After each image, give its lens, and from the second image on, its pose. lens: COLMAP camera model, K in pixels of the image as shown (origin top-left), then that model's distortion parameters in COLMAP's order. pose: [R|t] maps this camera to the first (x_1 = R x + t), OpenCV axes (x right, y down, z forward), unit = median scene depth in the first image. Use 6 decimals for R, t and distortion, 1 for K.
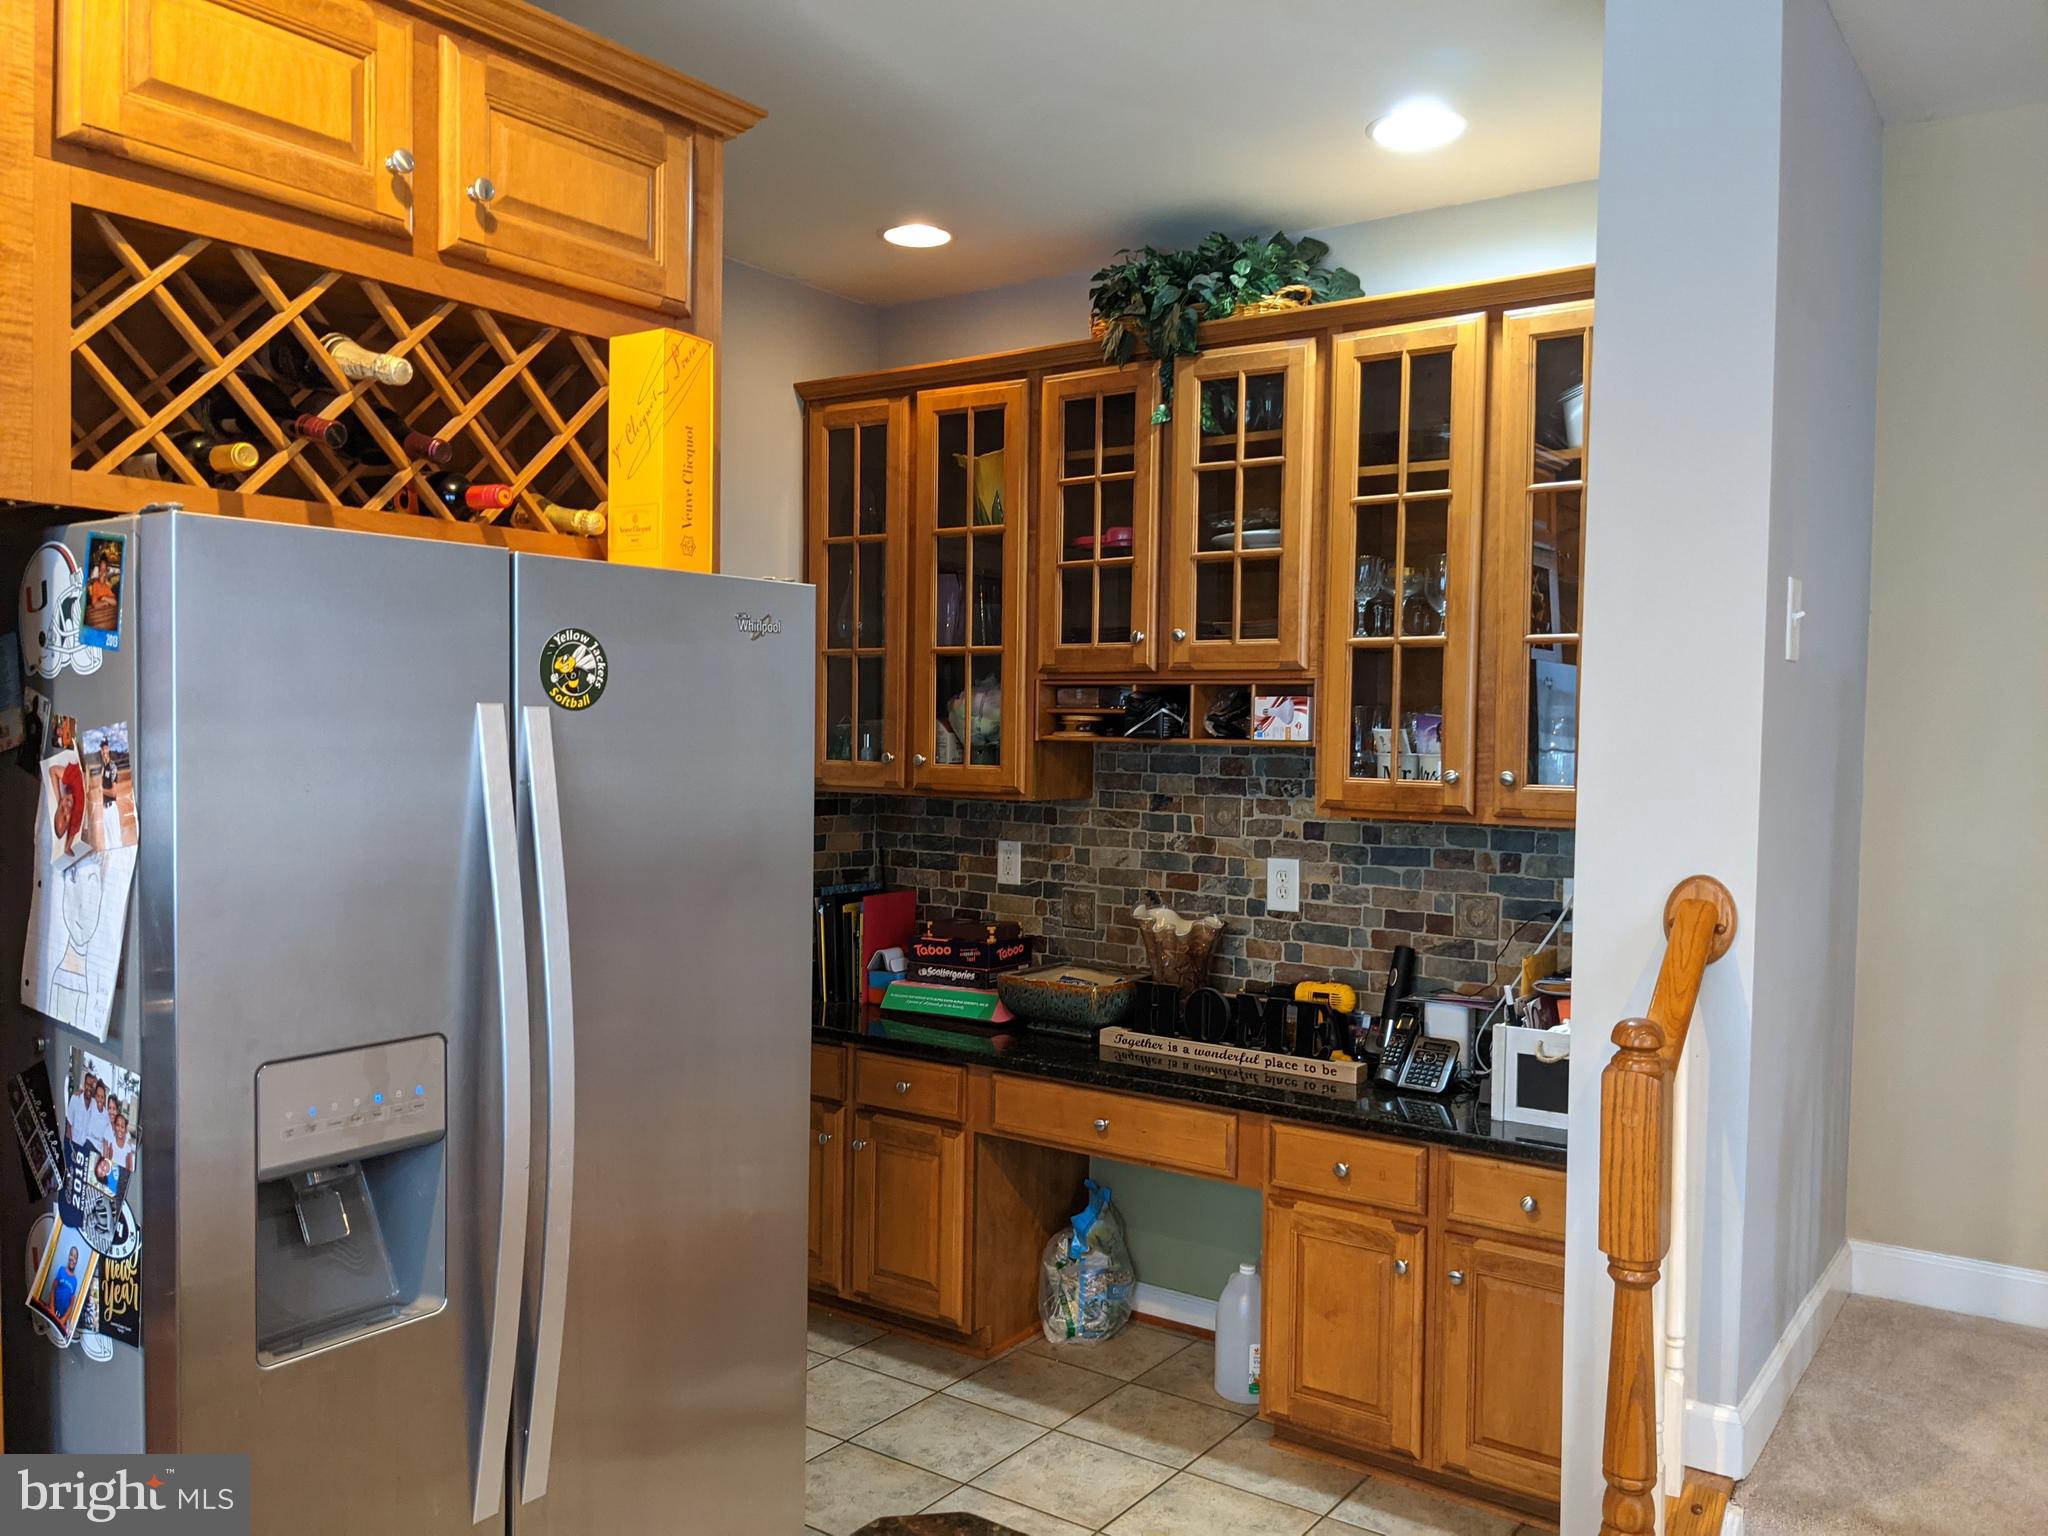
lens RADIAL K [[1617.9, 0, 1011.5], [0, 1617.9, 769.6], [0, 0, 1]] dist [0.054357, -0.081273]
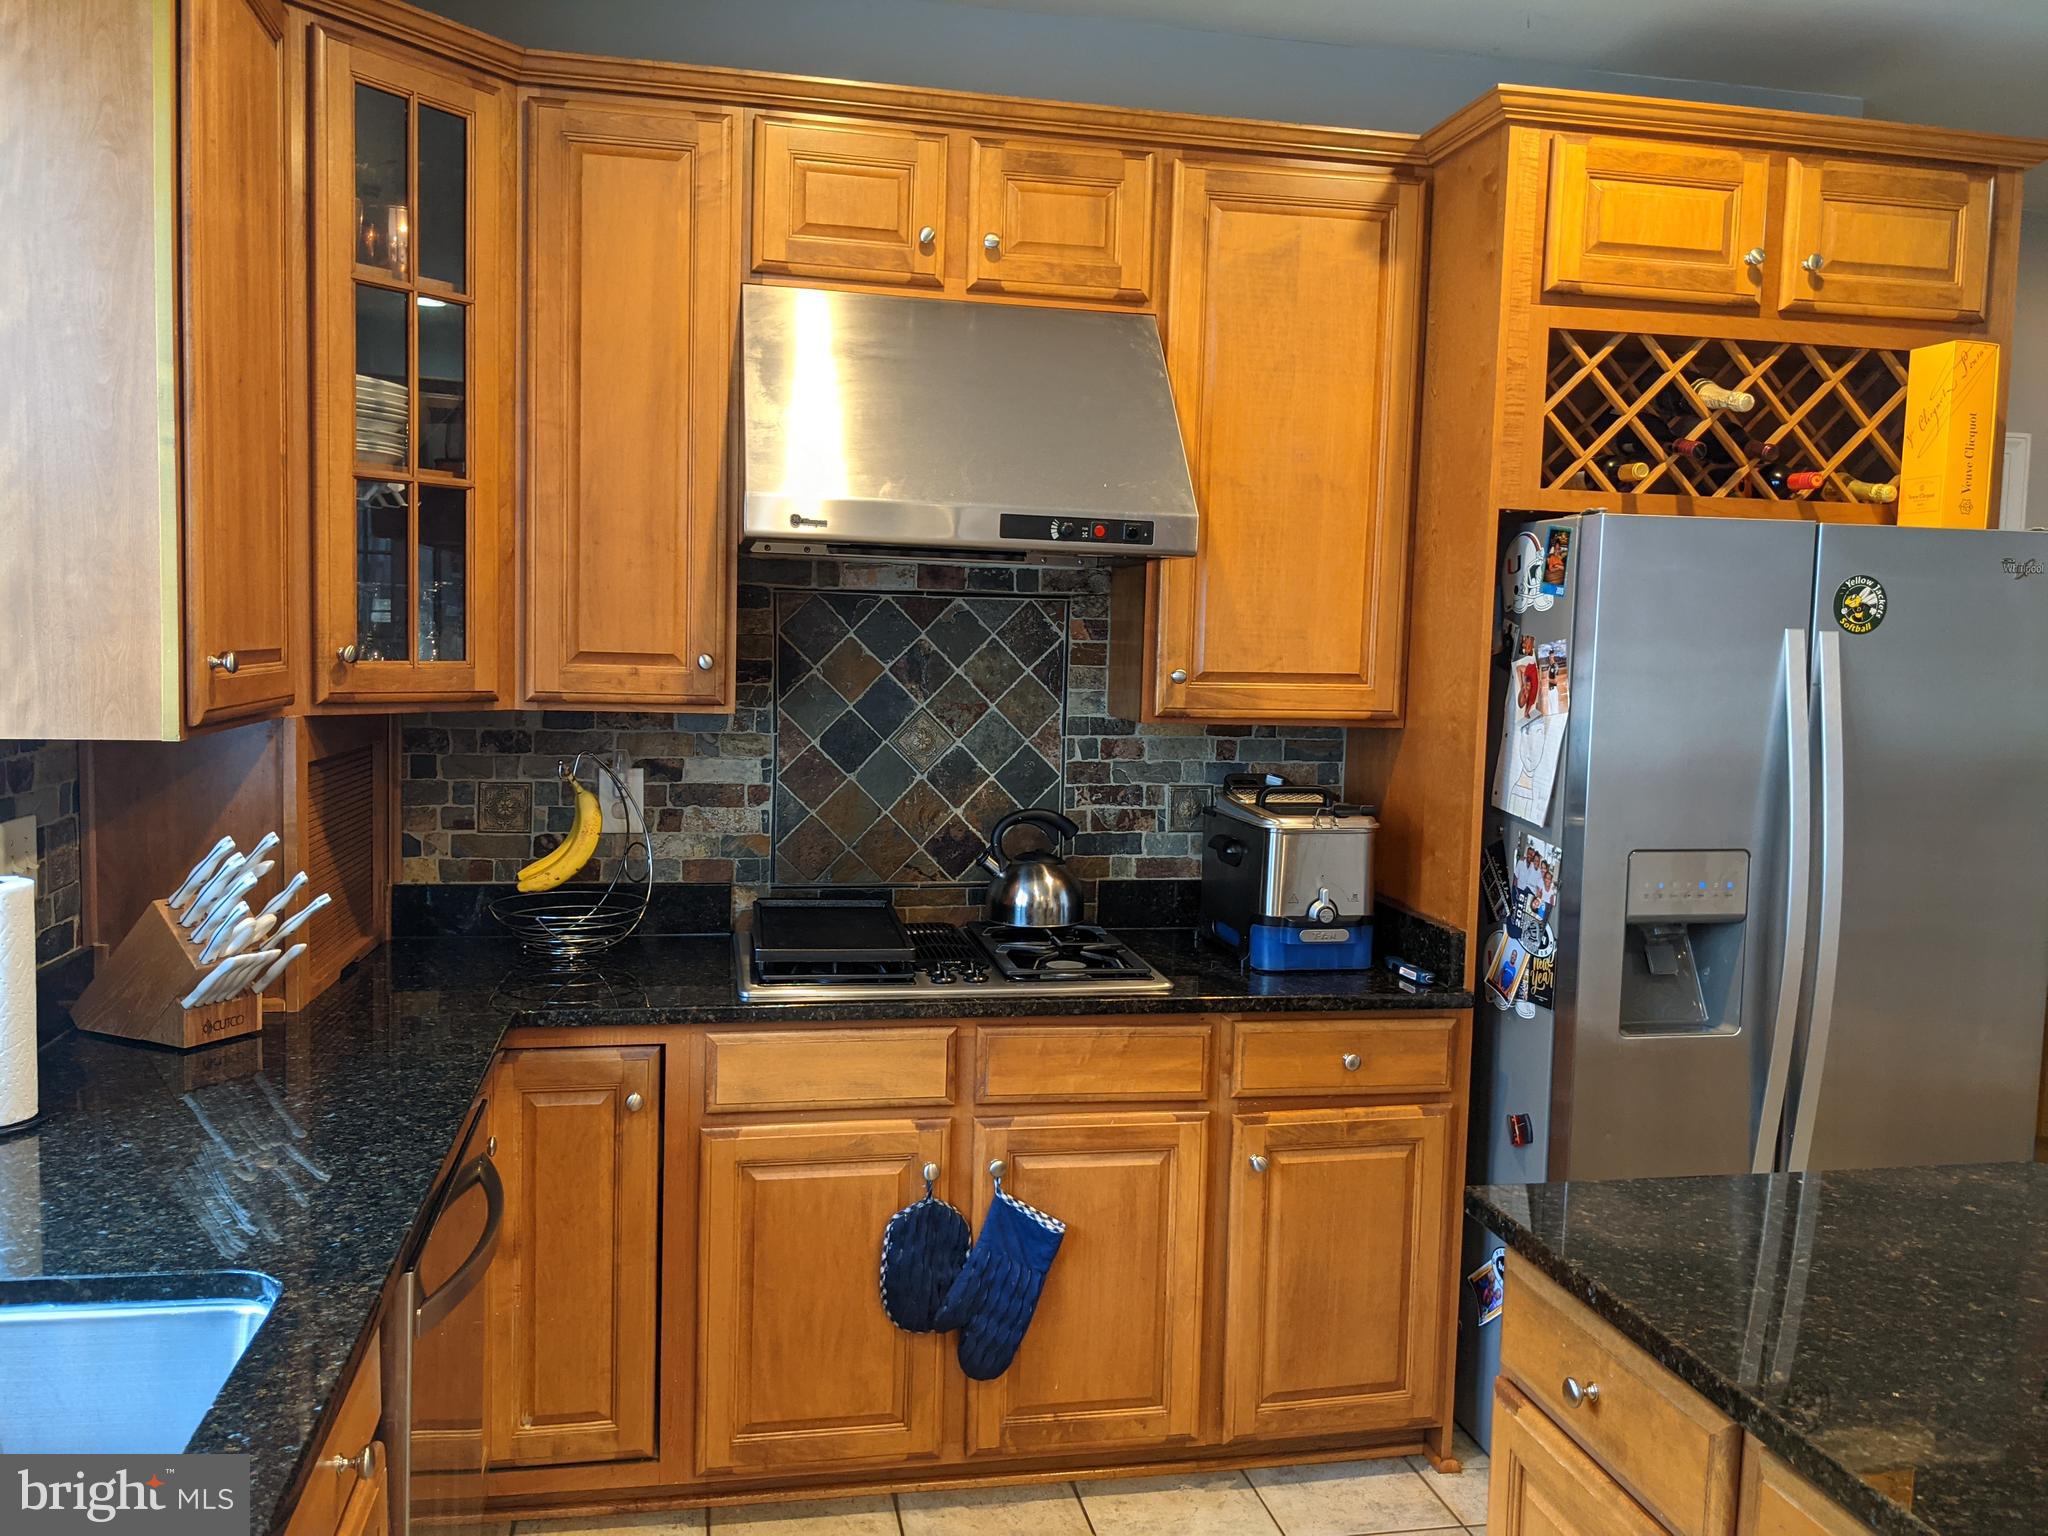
lens RADIAL K [[1617.9, 0, 1011.5], [0, 1617.9, 769.6], [0, 0, 1]] dist [0.054357, -0.081273]
pose [[0.724243, 0.062708, -0.686687, 0.177342], [-0.034753, 0.997910, 0.054476, 0.029058], [0.688668, -0.015590, 0.724909, -0.530053]]
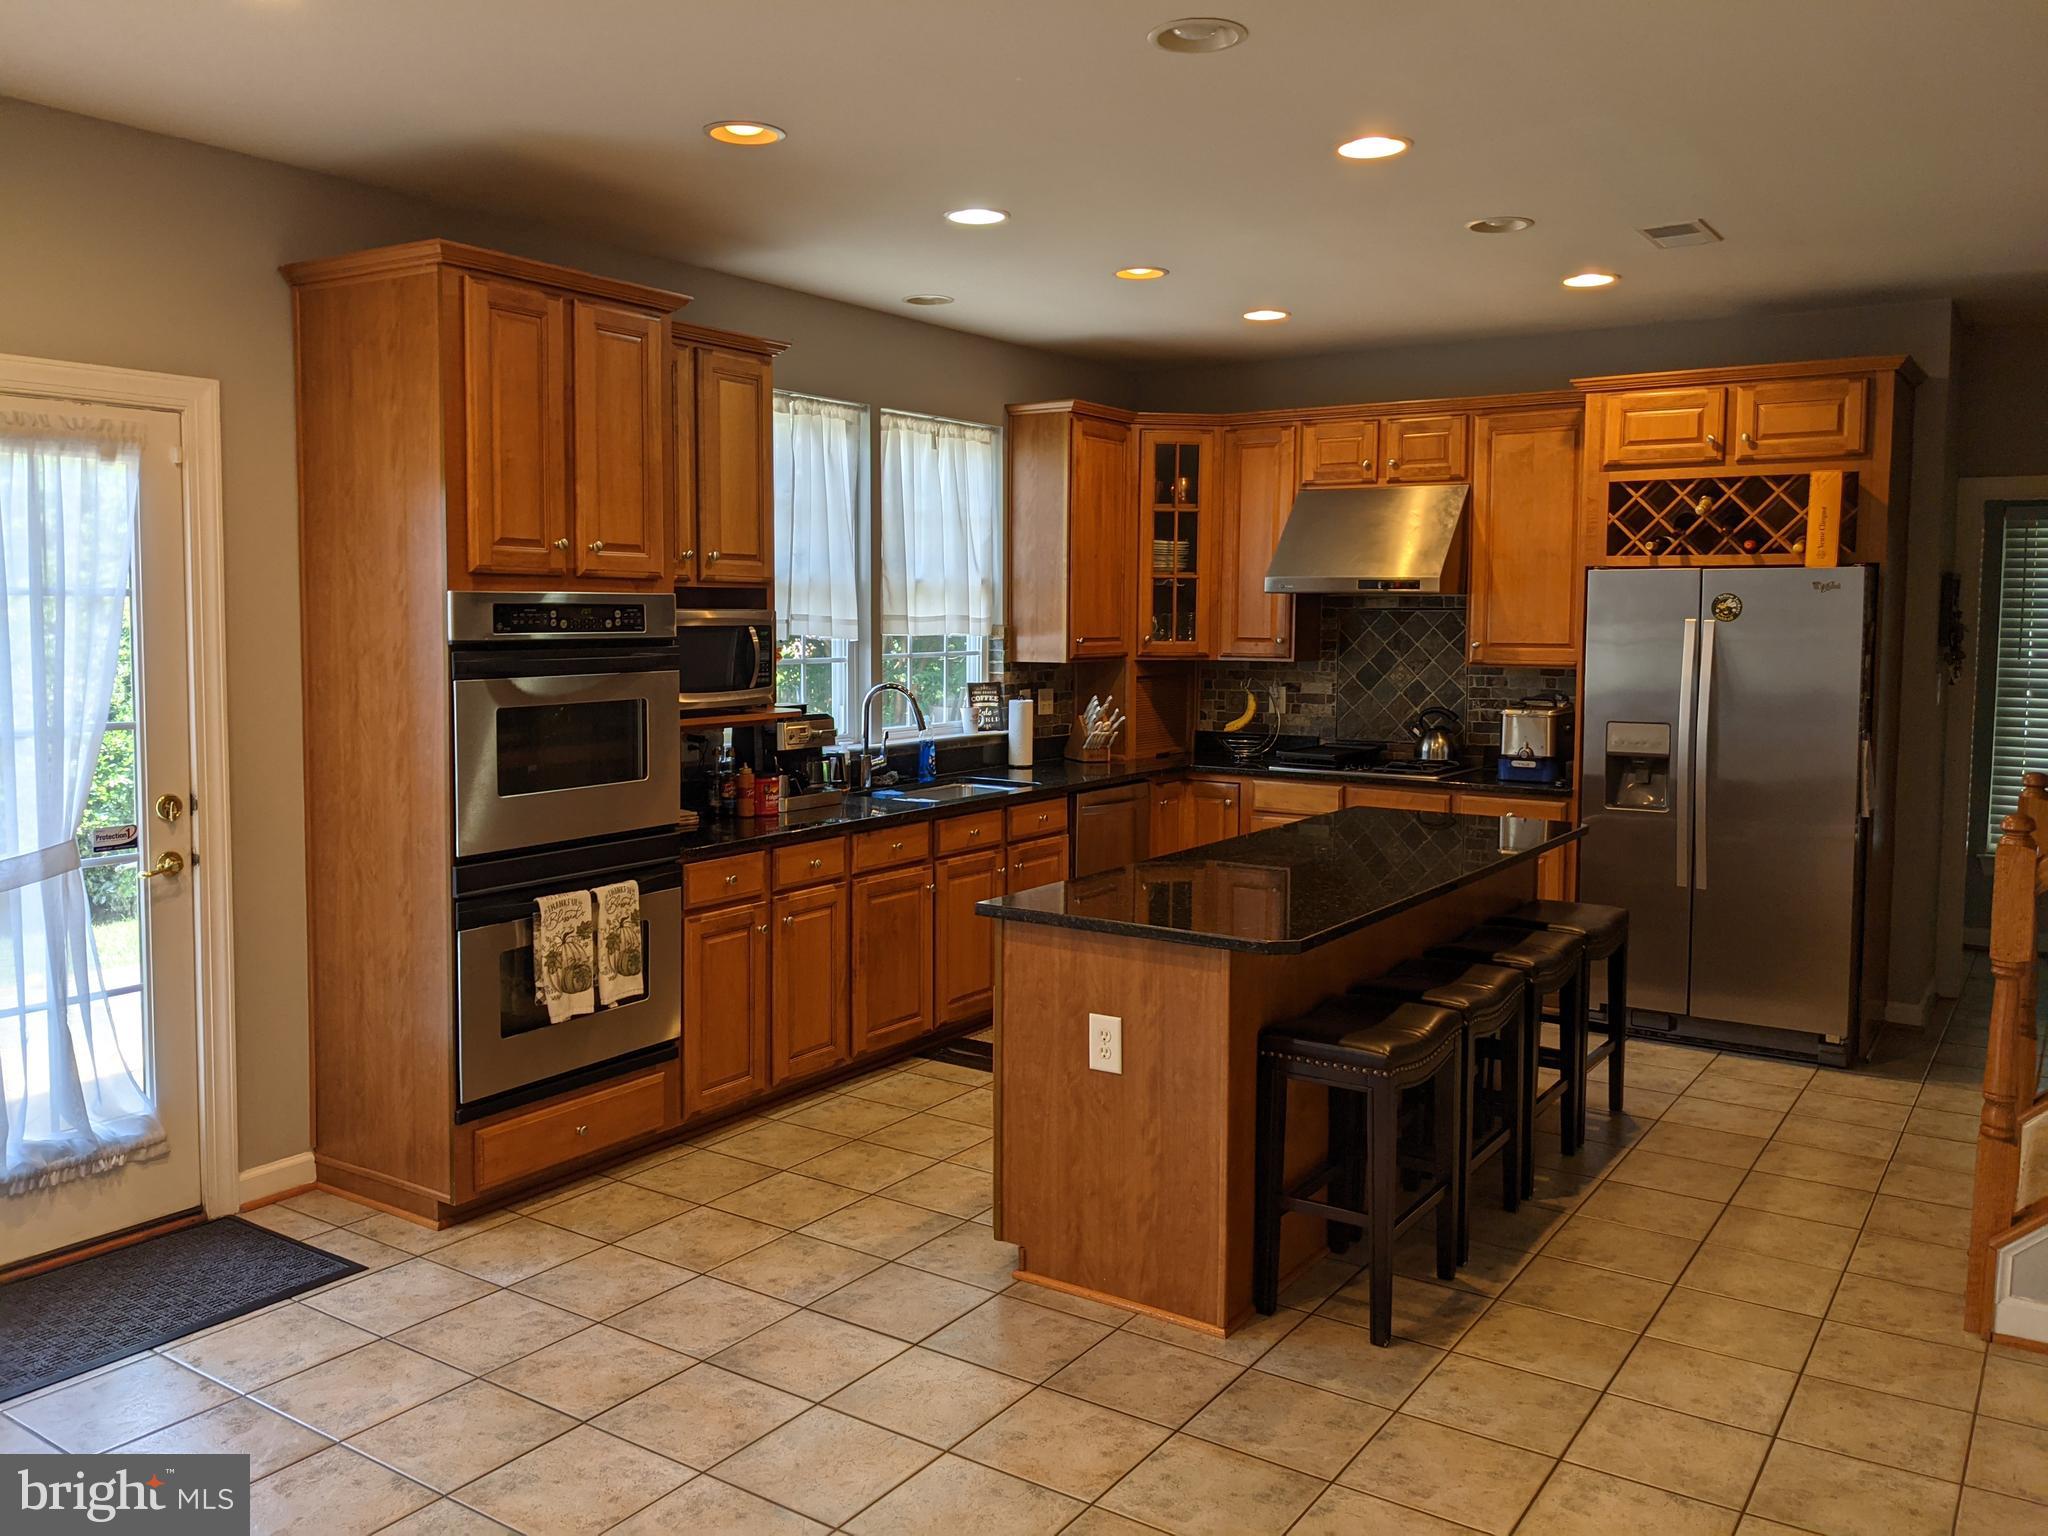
lens RADIAL K [[1597.5, 0, 1022.0], [0, 1597.5, 728.1], [0, 0, 1]] dist [0.057937, 0.000016]
pose [[0.034059, 0.058913, -0.997682, 2.625790], [-0.031339, 0.997833, 0.057852, 0.026963], [0.998928, 0.029296, 0.035832, -0.364794]]
